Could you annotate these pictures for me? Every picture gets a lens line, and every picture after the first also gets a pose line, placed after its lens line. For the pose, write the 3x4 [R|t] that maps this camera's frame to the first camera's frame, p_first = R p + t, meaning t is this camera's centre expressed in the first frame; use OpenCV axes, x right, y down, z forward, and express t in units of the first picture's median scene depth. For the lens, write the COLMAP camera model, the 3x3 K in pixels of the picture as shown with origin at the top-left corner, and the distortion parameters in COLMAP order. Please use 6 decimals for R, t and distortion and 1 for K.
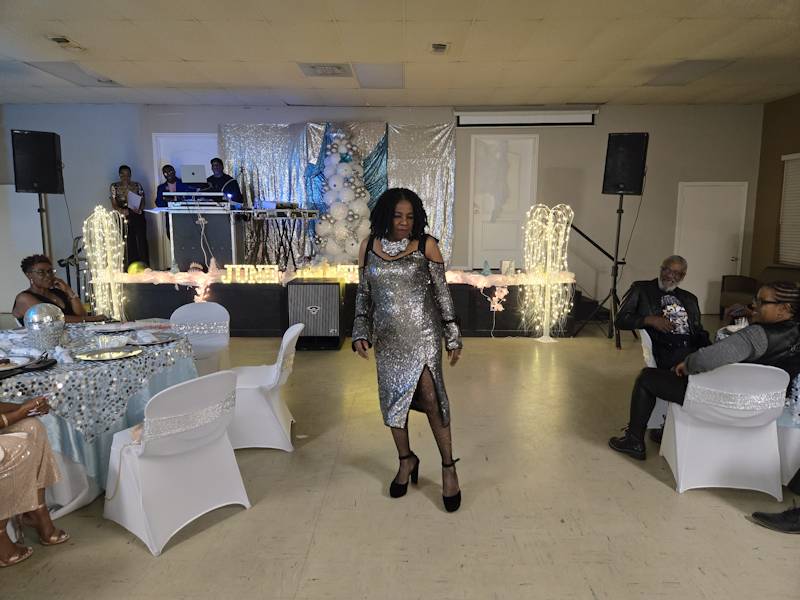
lens RADIAL K [[540.0, 0, 399.5], [0, 540.0, 294.2], [0, 0, 1]] dist [0.090731, -0.089910]
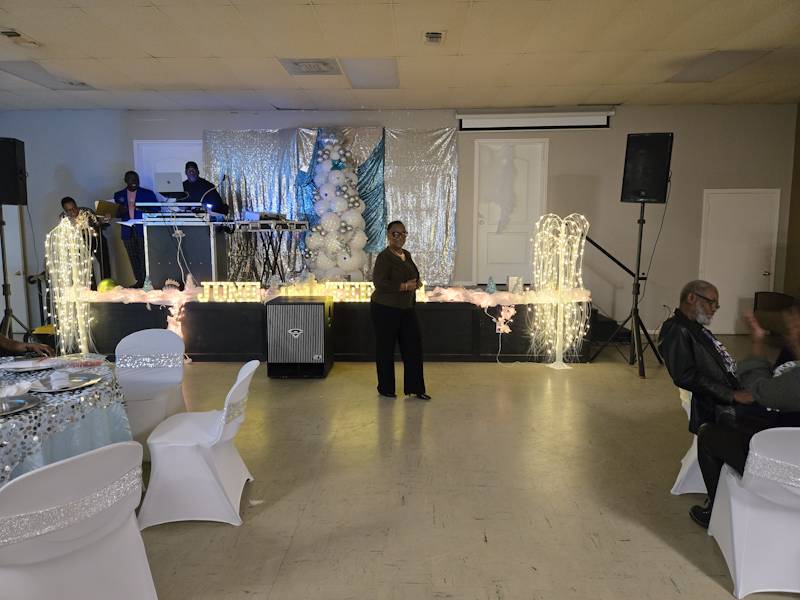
lens RADIAL K [[536.7, 0, 398.4], [0, 536.7, 290.5], [0, 0, 1]] dist [0.086600, -0.081911]
pose [[0.999749, -0.001213, -0.022390, 0.026815], [0.000658, 0.999694, -0.024746, -0.016942], [0.022413, 0.024725, 0.999443, 0.105187]]
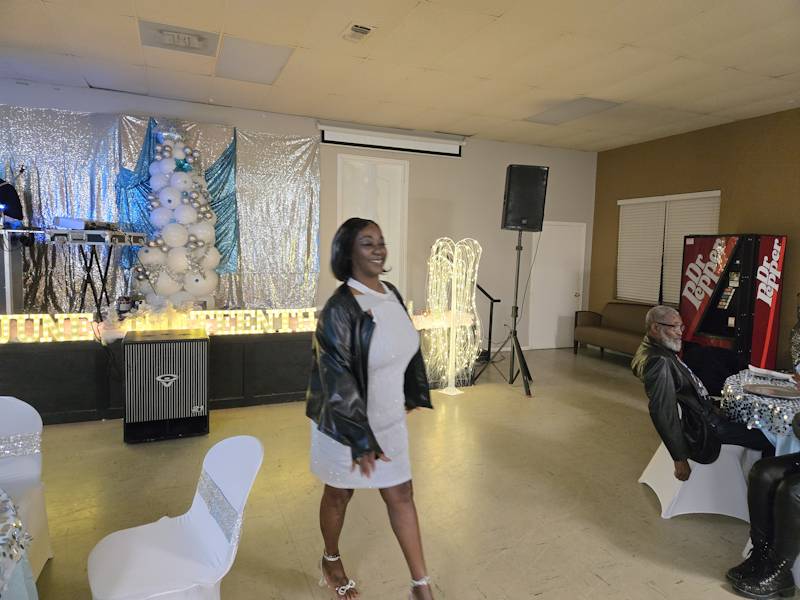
lens RADIAL K [[534.8, 0, 406.9], [0, 534.8, 298.8], [0, 0, 1]] dist [0.080816, -0.076657]
pose [[0.914645, -0.012978, 0.404050, -0.140018], [0.030319, 0.998872, -0.036551, -0.034748], [-0.403119, 0.045682, 0.914006, 0.226510]]
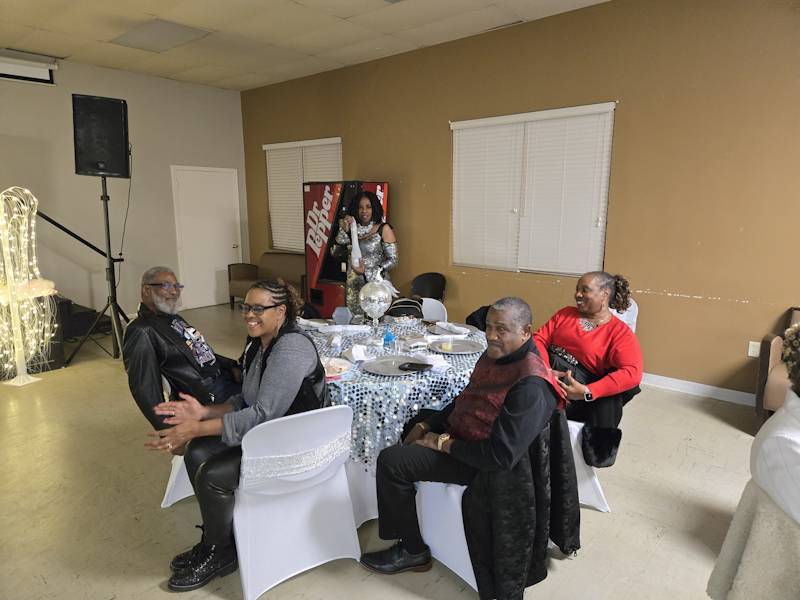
lens RADIAL K [[534.1, 0, 396.4], [0, 534.1, 294.5], [0, 0, 1]] dist [0.085583, -0.082296]
pose [[0.657060, -0.130417, 0.742472, 0.075193], [0.104420, 0.991172, 0.081694, -0.032468], [-0.746572, 0.023851, 0.664877, 0.162376]]
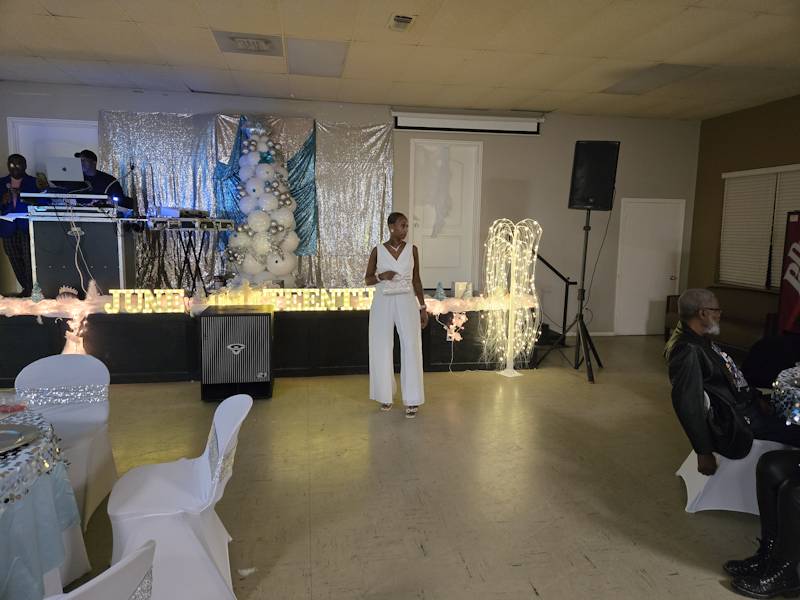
lens RADIAL K [[534.1, 0, 396.4], [0, 534.1, 294.5], [0, 0, 1]] dist [0.085583, -0.082296]
pose [[0.982688, -0.008000, 0.185095, -0.066952], [0.011086, 0.999816, -0.015647, -0.030404], [-0.184935, 0.017428, 0.982596, 0.178425]]
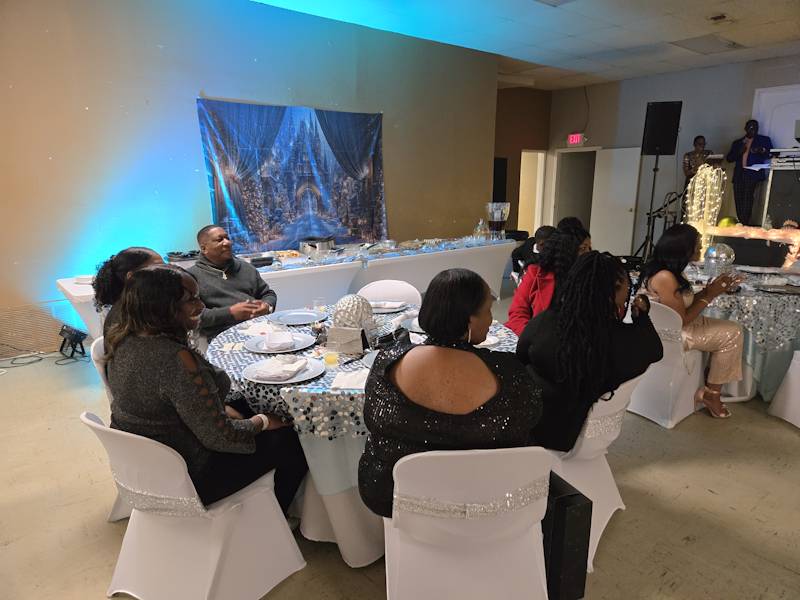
lens RADIAL K [[534.8, 0, 406.9], [0, 534.8, 298.8], [0, 0, 1]] dist [0.080816, -0.076657]
pose [[0.656397, 0.164030, -0.736368, -0.081620], [-0.101027, 0.986397, 0.129671, 0.025320], [0.747621, -0.010722, 0.664039, -0.183513]]
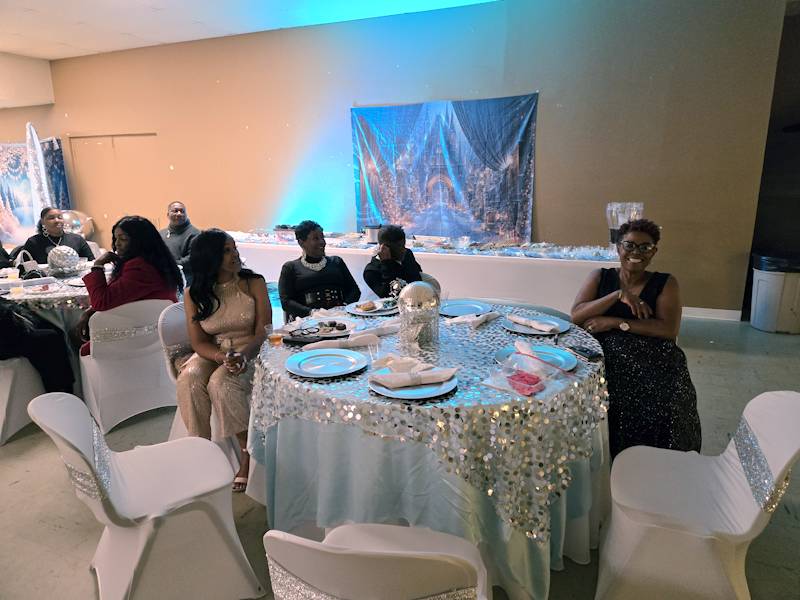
lens RADIAL K [[534.1, 0, 396.4], [0, 534.1, 294.5], [0, 0, 1]] dist [0.085583, -0.082296]
pose [[-0.379684, 0.209531, -0.901076, 0.019933], [-0.118012, 0.955086, 0.271816, -0.076397], [0.917558, 0.209542, -0.337903, 0.571772]]
